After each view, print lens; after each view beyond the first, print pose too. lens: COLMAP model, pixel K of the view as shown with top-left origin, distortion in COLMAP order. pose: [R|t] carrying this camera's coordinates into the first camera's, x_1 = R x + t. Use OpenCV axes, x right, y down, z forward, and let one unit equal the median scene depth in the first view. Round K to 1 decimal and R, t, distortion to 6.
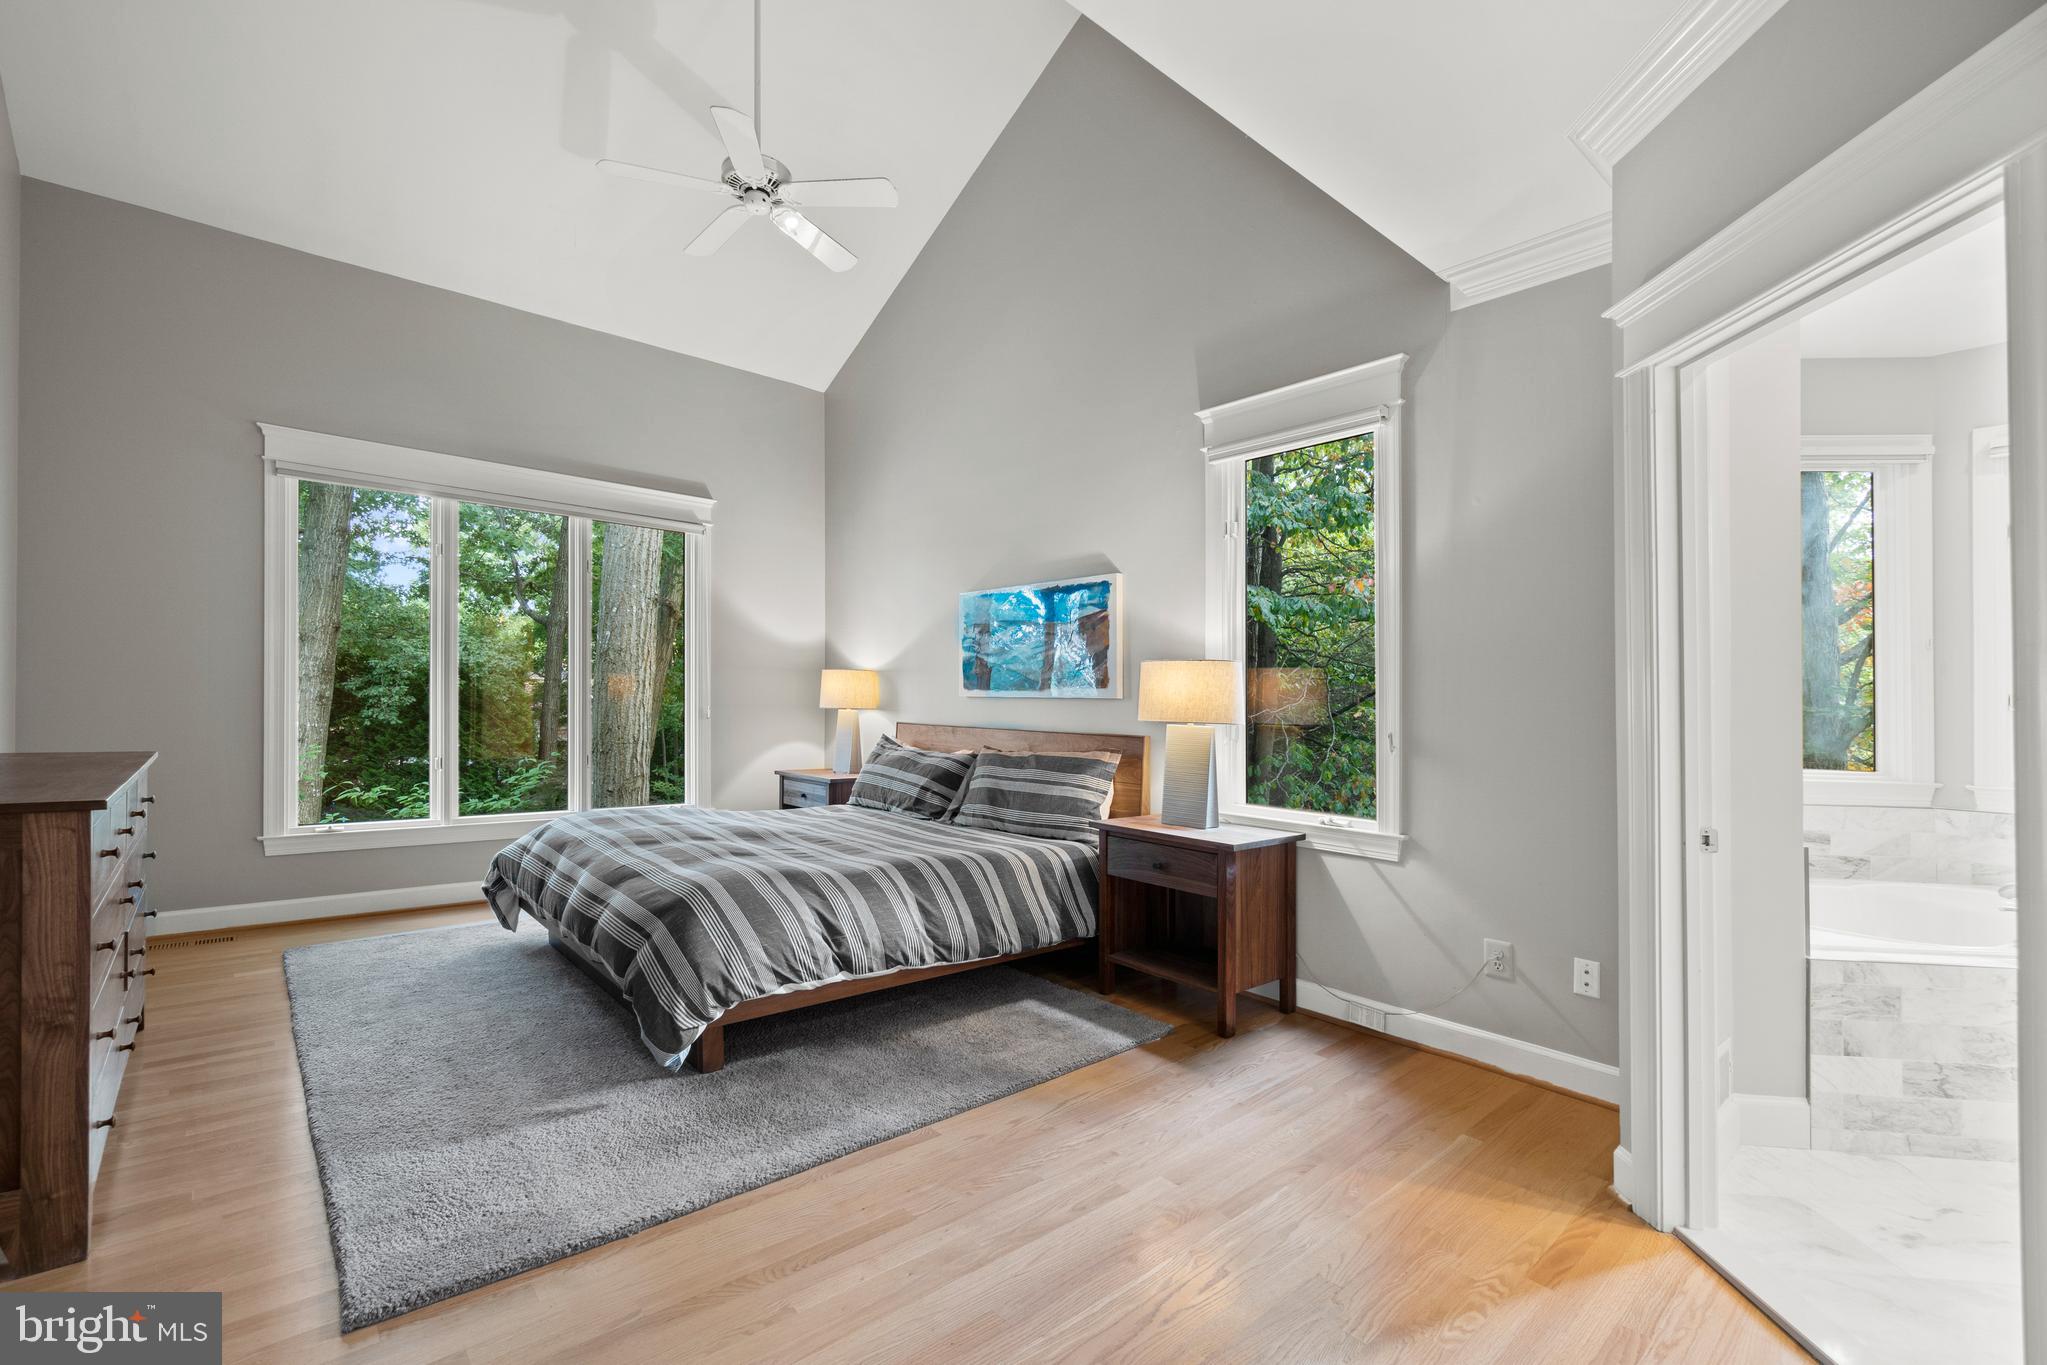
lens RADIAL K [[892.9, 0, 1019.0], [0, 892.9, 694.1], [0, 0, 1]] dist [-0.000174, 0.000217]
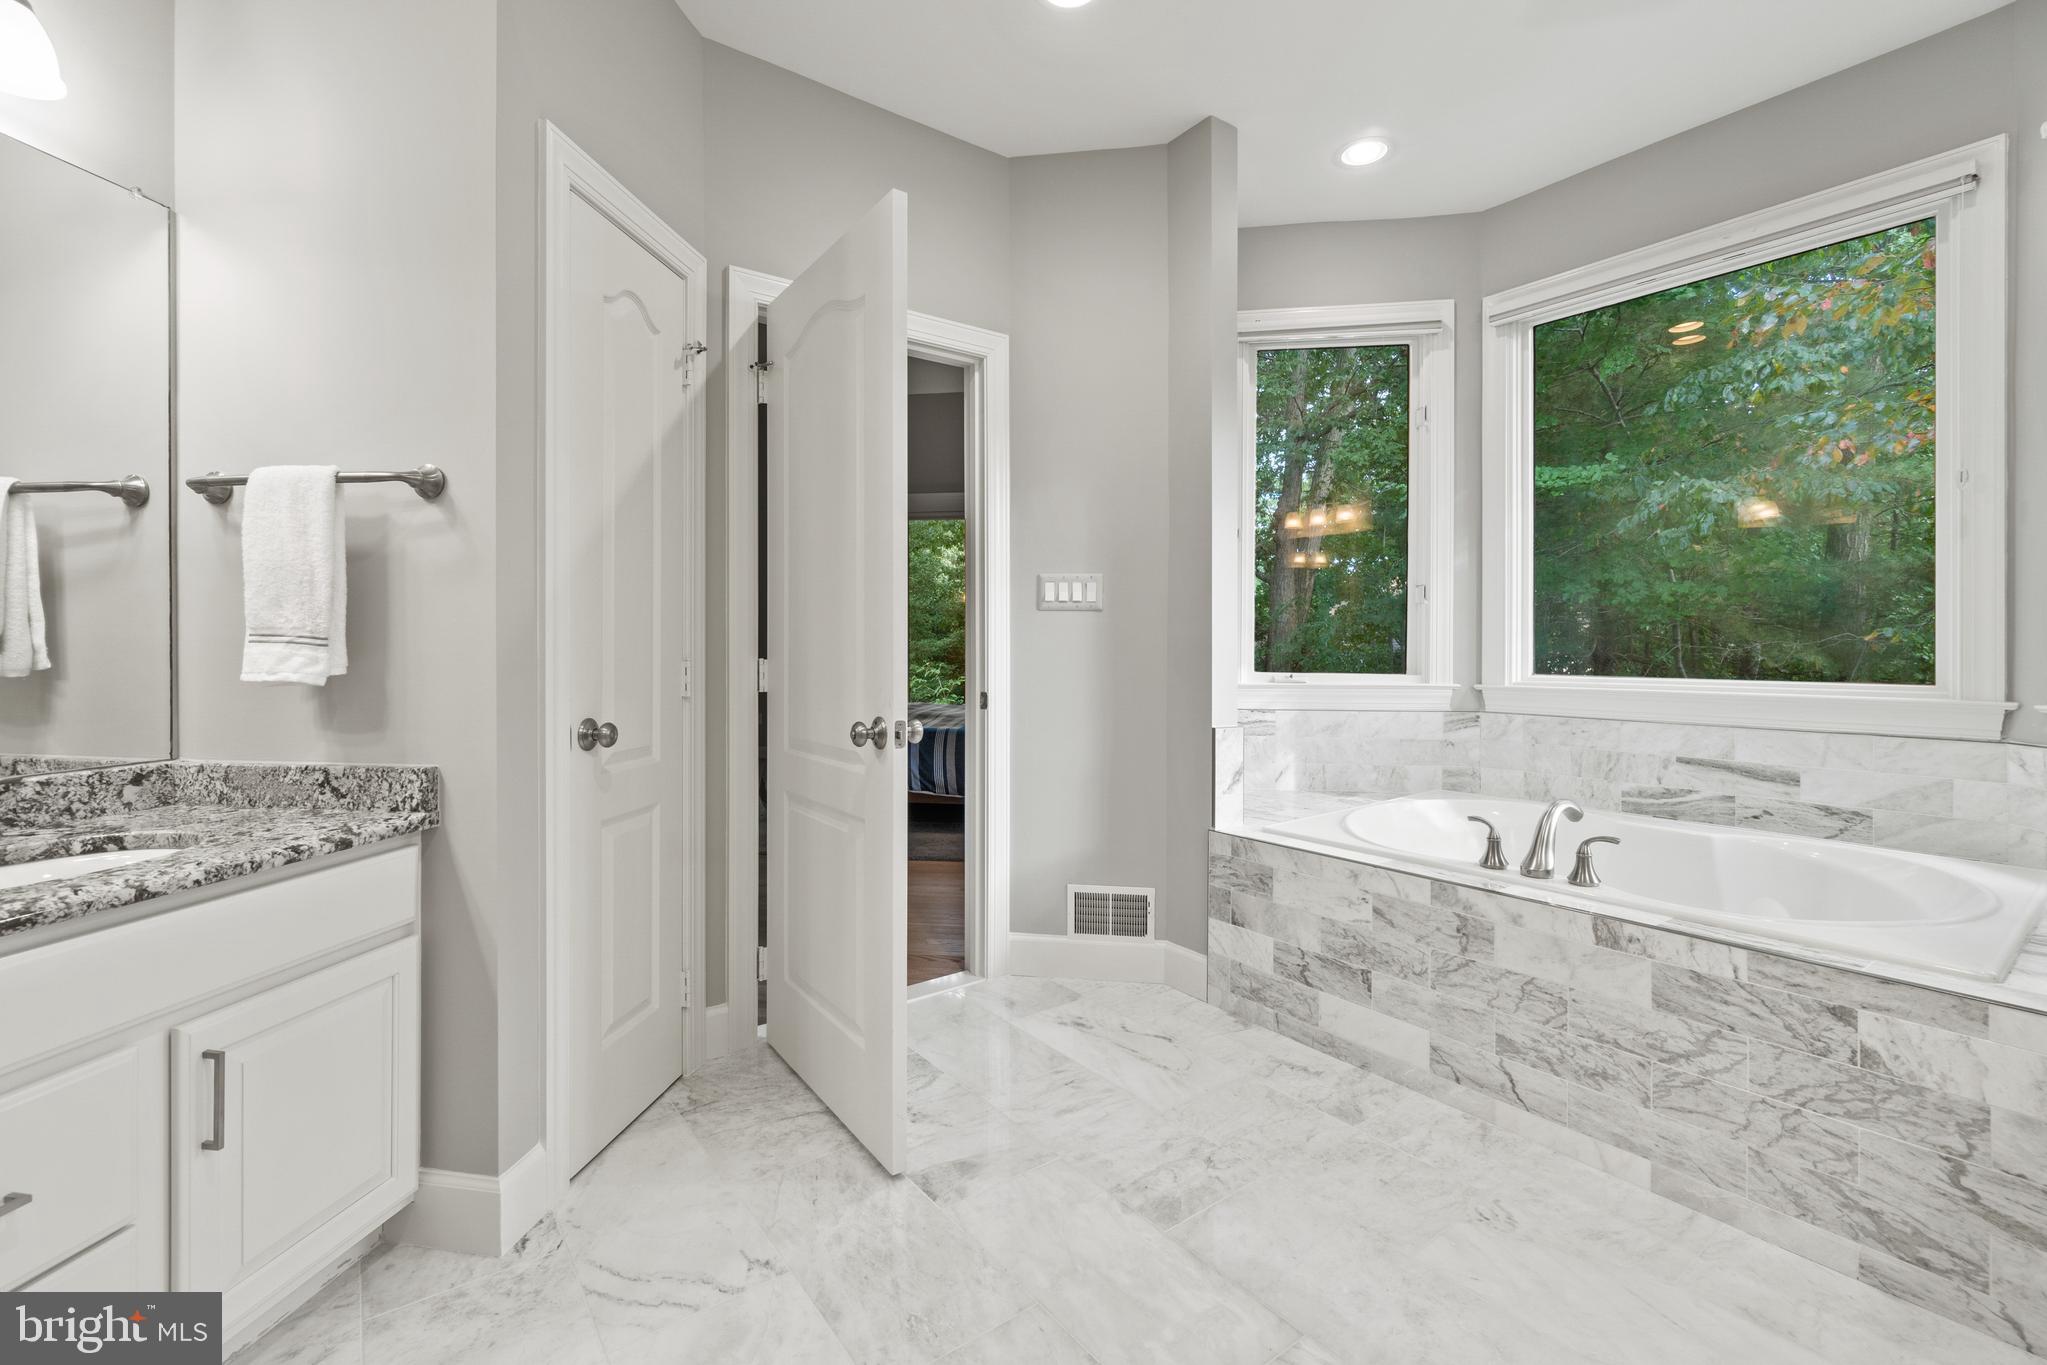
lens RADIAL K [[892.9, 0, 1021.7], [0, 892.9, 664.6], [0, 0, 1]] dist [-0.000174, 0.000217]
pose [[0.661656, -0.003193, -0.749800, 1.559964], [0.018046, 0.999769, 0.011666, 0.080601], [0.749590, -0.021250, 0.661561, 0.118502]]
